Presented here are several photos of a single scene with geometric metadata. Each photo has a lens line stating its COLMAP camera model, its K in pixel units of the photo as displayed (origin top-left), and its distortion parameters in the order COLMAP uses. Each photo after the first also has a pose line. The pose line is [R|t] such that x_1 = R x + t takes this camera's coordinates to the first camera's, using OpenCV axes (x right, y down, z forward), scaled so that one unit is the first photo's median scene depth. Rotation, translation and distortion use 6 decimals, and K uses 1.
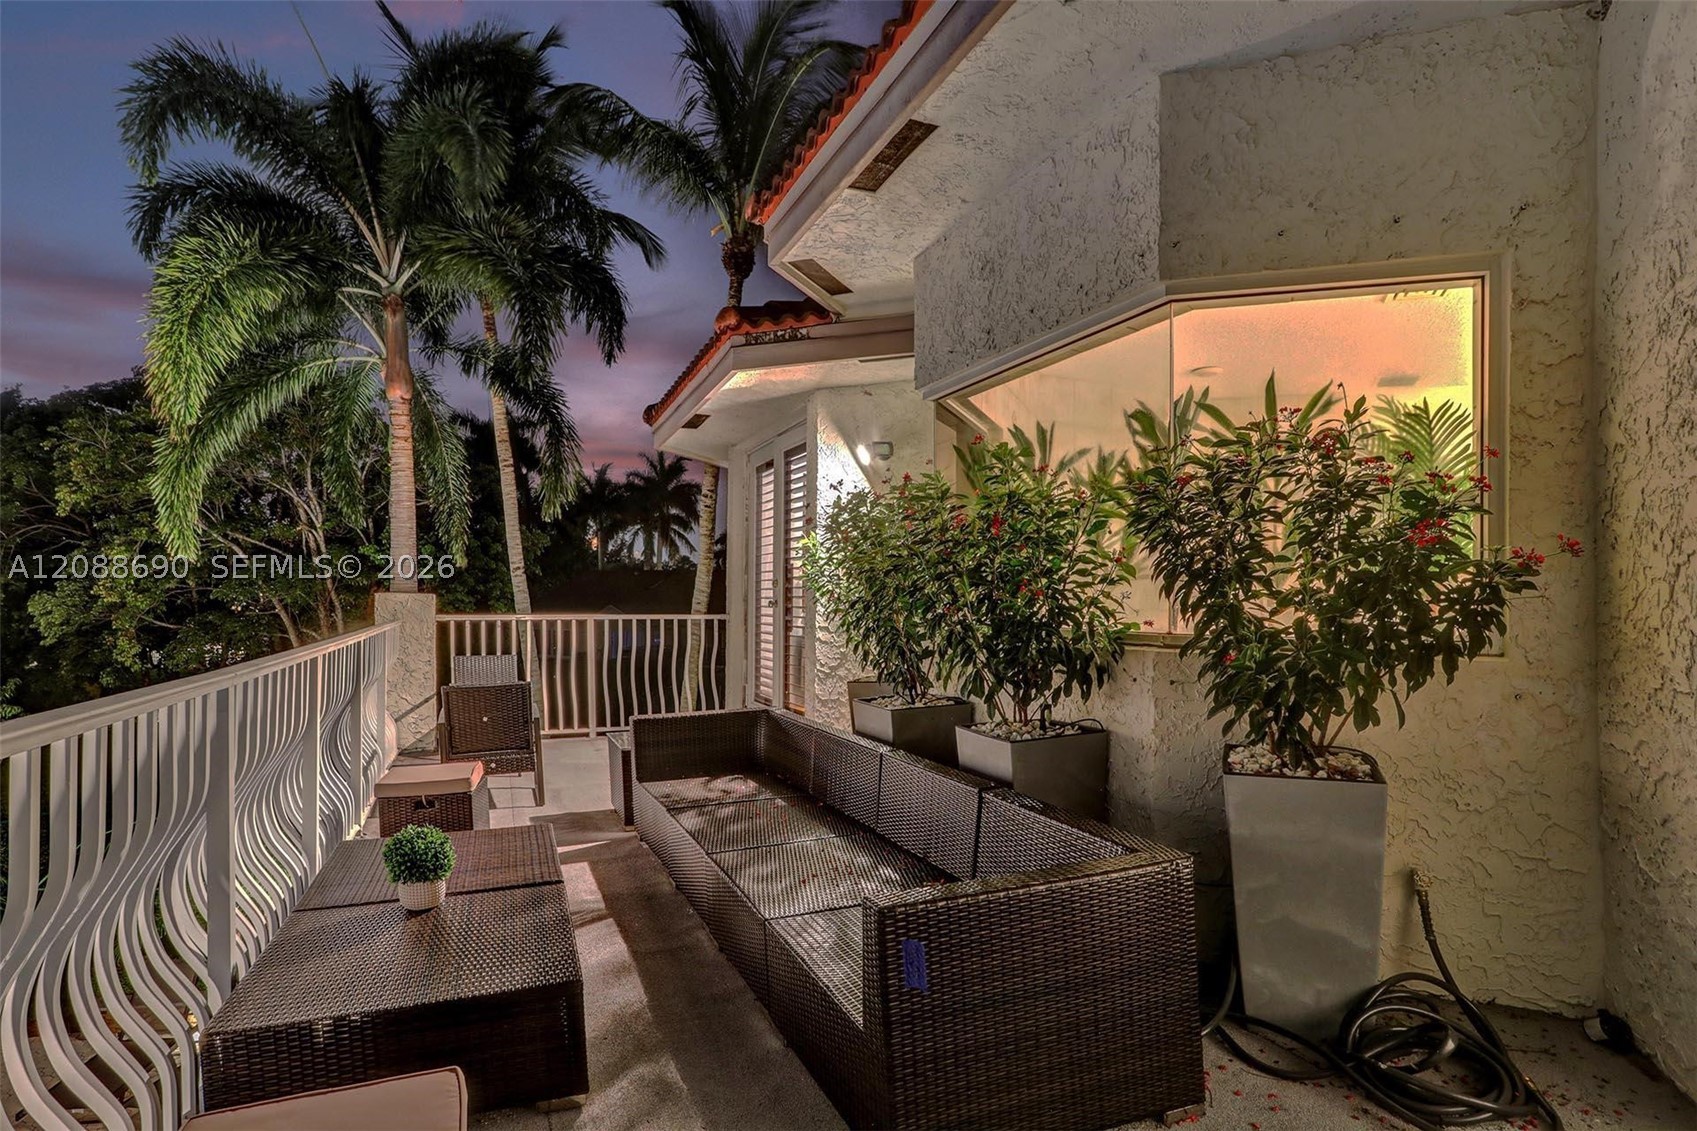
lens RADIAL K [[926.0, 0, 820.3], [0, 926.0, 599.1], [0, 0, 1]] dist [-0.000072, 0.002107]
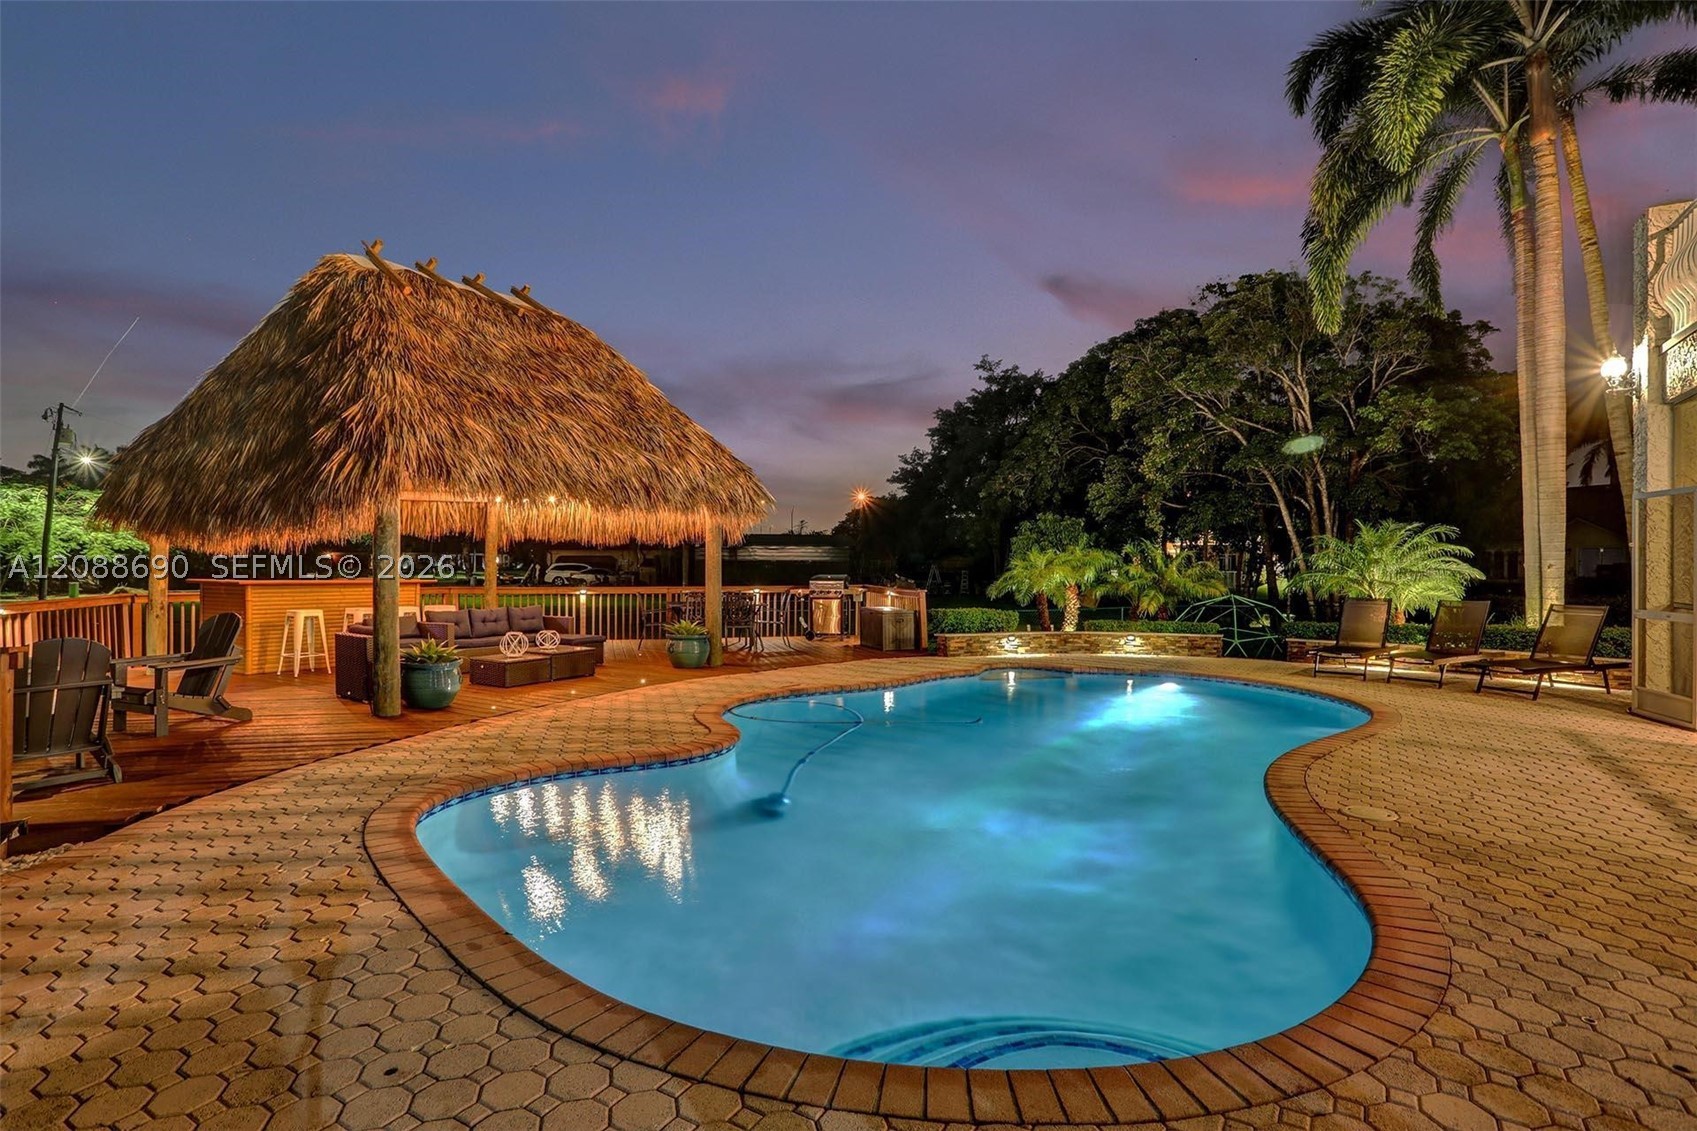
lens RADIAL K [[891.0, 0, 813.0], [0, 891.0, 569.9], [0, 0, 1]] dist [-0.054308, 0.034035]
pose [[0.628632, -0.007022, -0.777671, -0.209598], [-0.000781, 0.999953, -0.009660, 0.314286], [0.777702, 0.006680, 0.628597, -0.334407]]
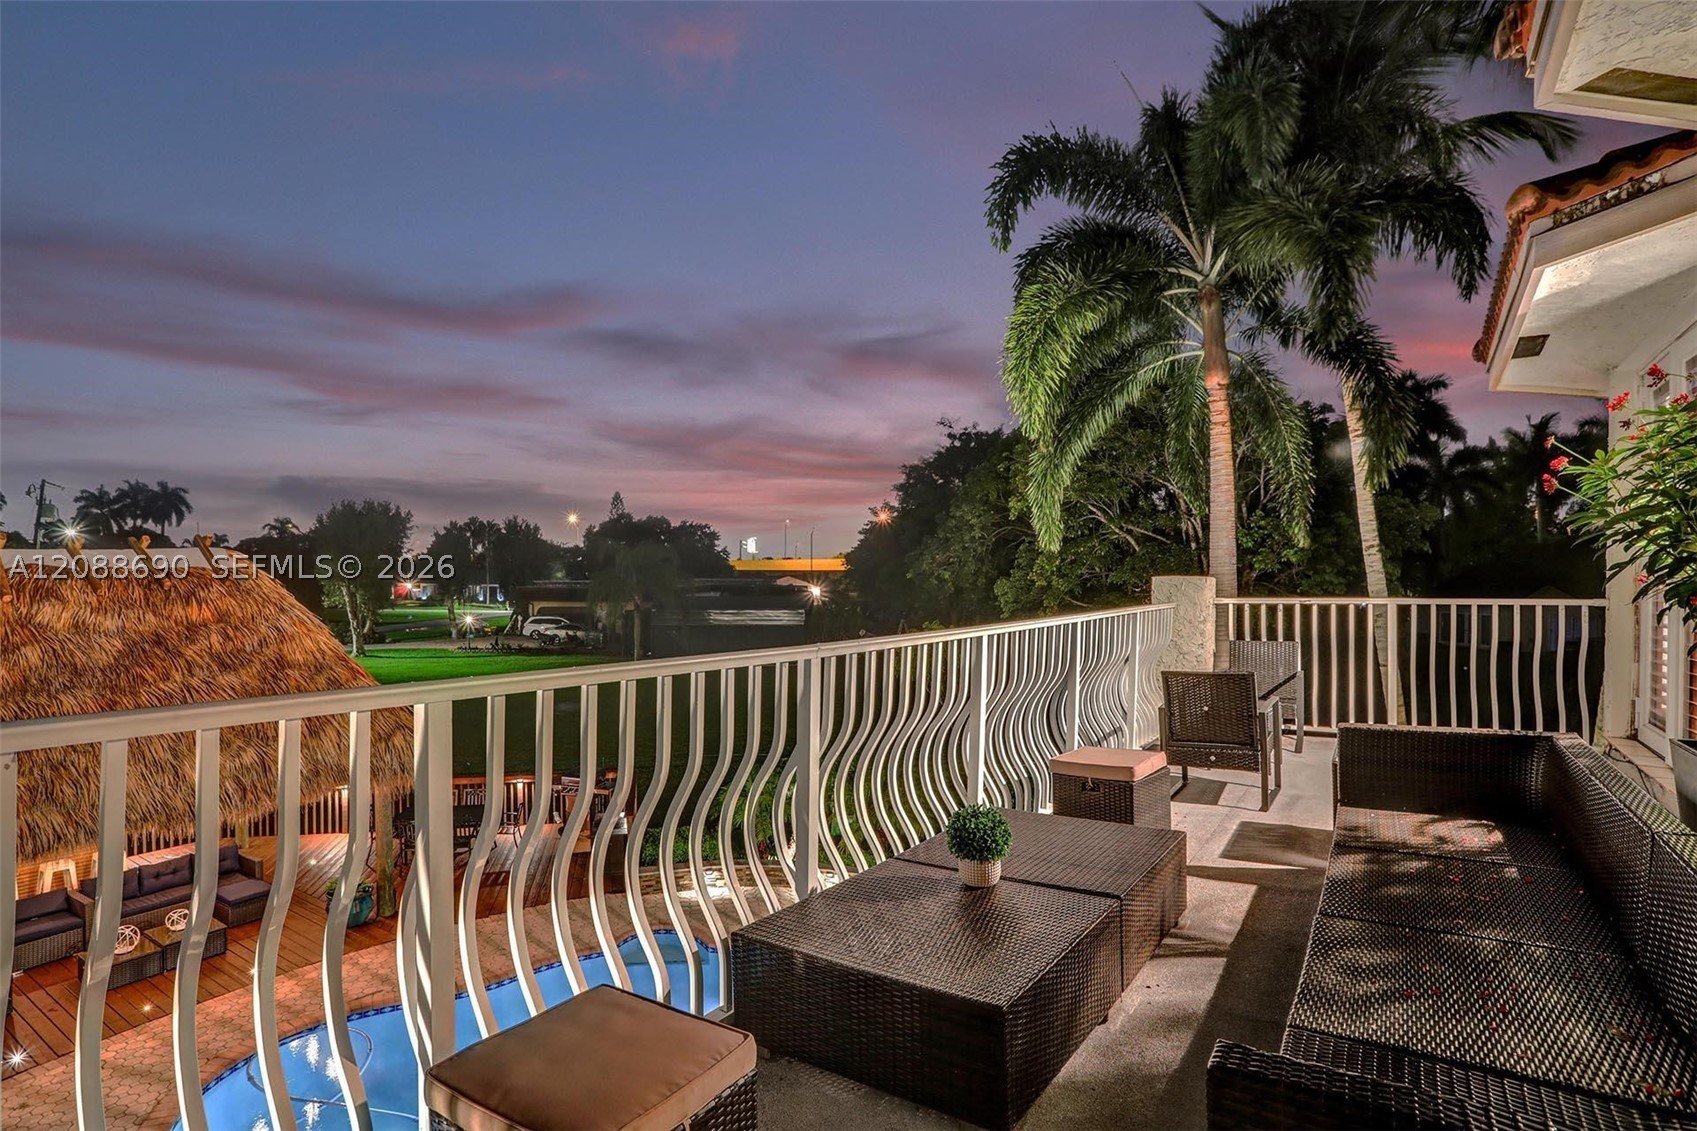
lens RADIAL K [[891.0, 0, 813.0], [0, 891.0, 569.9], [0, 0, 1]] dist [-0.054308, 0.034035]
pose [[0.587806, -0.017517, -0.808812, 0.069399], [0.007273, 0.999840, -0.016368, -0.000212], [0.808969, 0.003739, 0.587839, 0.073403]]
